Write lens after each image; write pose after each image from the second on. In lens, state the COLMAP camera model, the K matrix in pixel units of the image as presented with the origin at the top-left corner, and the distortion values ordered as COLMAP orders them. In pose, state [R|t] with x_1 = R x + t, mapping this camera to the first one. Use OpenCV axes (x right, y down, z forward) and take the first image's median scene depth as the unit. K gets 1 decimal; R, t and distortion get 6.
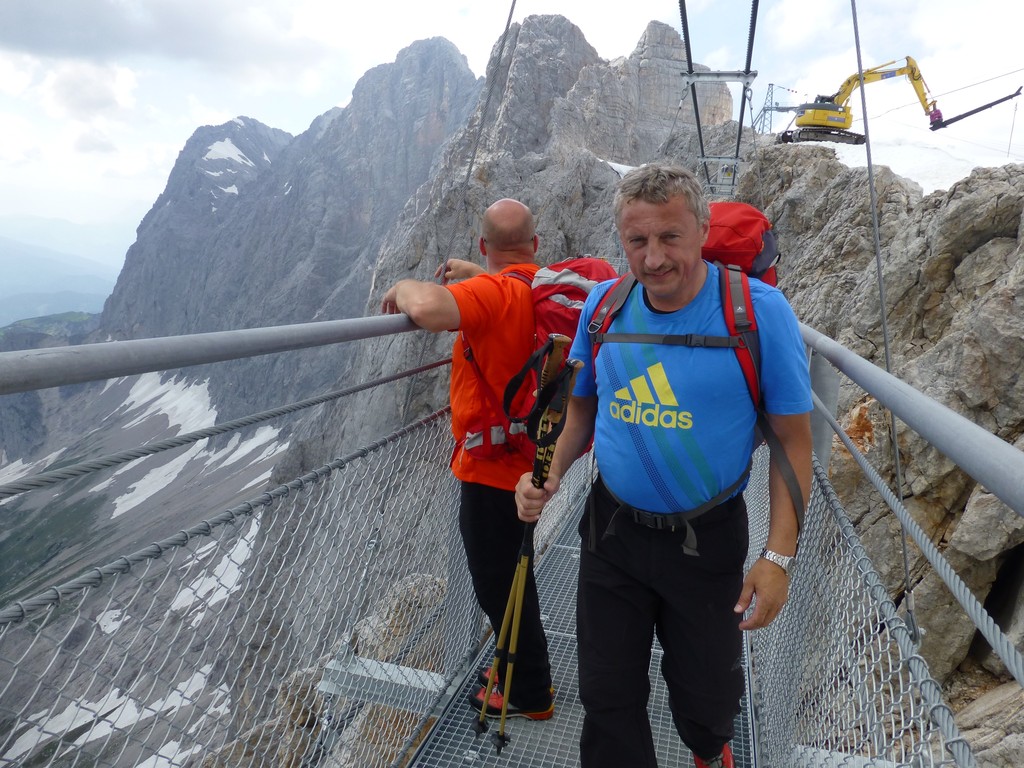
lens RADIAL K [[732.7, 0, 501.6], [0, 732.7, 389.7], [0, 0, 1]] dist [-0.001070, 0.021708]
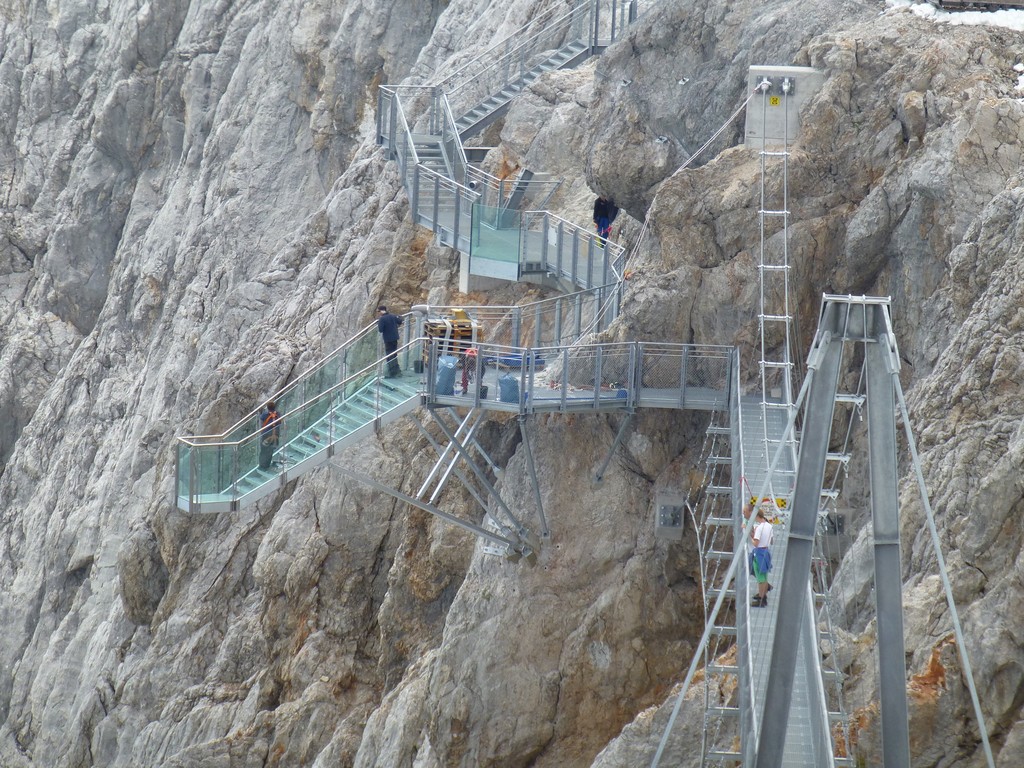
lens RADIAL K [[6573.8, 0, 511.6], [0, 6573.8, 384.2], [0, 0, 1]] dist [0.910993, 0.000000]
pose [[0.966373, -0.037616, 0.254379, -0.810406], [0.051767, 0.997448, -0.049163, 0.025528], [-0.251881, 0.060678, 0.965854, -2.625550]]
